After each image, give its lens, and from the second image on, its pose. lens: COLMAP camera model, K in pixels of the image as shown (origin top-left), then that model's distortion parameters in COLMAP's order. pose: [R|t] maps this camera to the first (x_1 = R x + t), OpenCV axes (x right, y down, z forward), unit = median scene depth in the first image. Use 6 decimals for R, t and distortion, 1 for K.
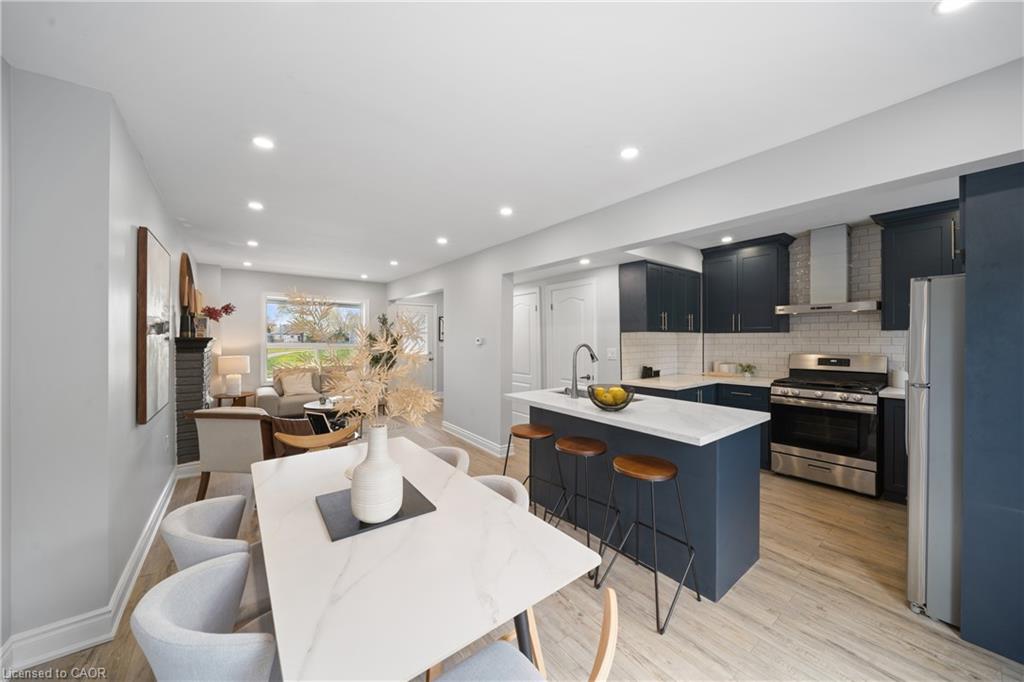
lens RADIAL K [[352.5, 0, 502.4], [0, 352.5, 338.8], [0, 0, 1]] dist [0.000298, -0.000051]
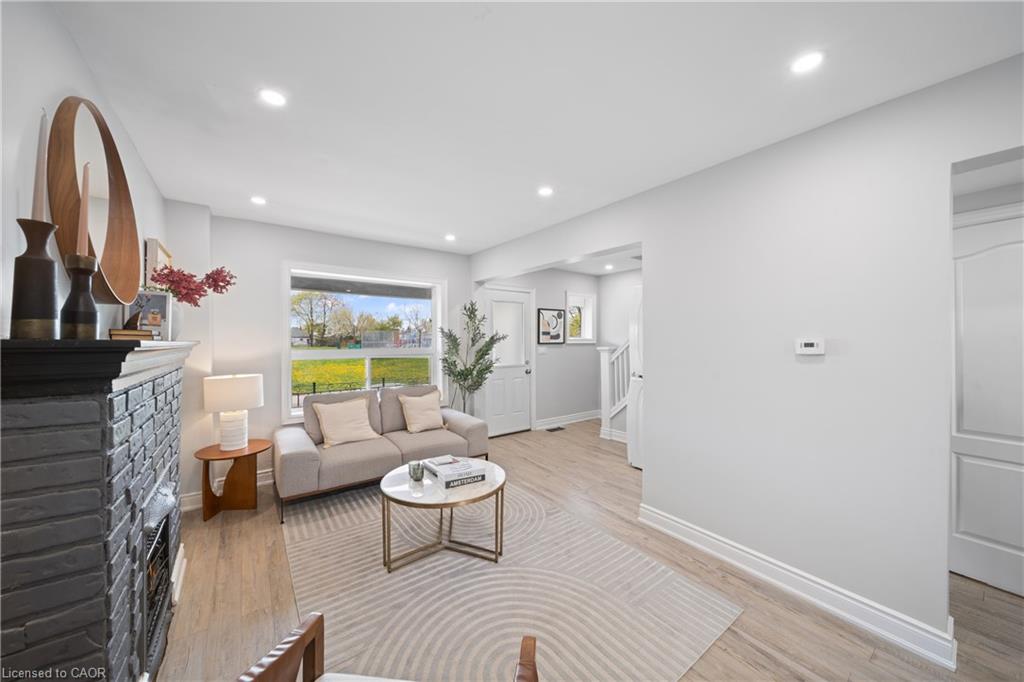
lens RADIAL K [[352.5, 0, 502.4], [0, 352.5, 338.8], [0, 0, 1]] dist [0.000298, -0.000051]
pose [[0.999823, -0.005720, -0.017933, -0.340375], [0.005619, 0.999968, -0.005672, -0.001018], [0.017965, 0.005570, 0.999823, 0.465945]]
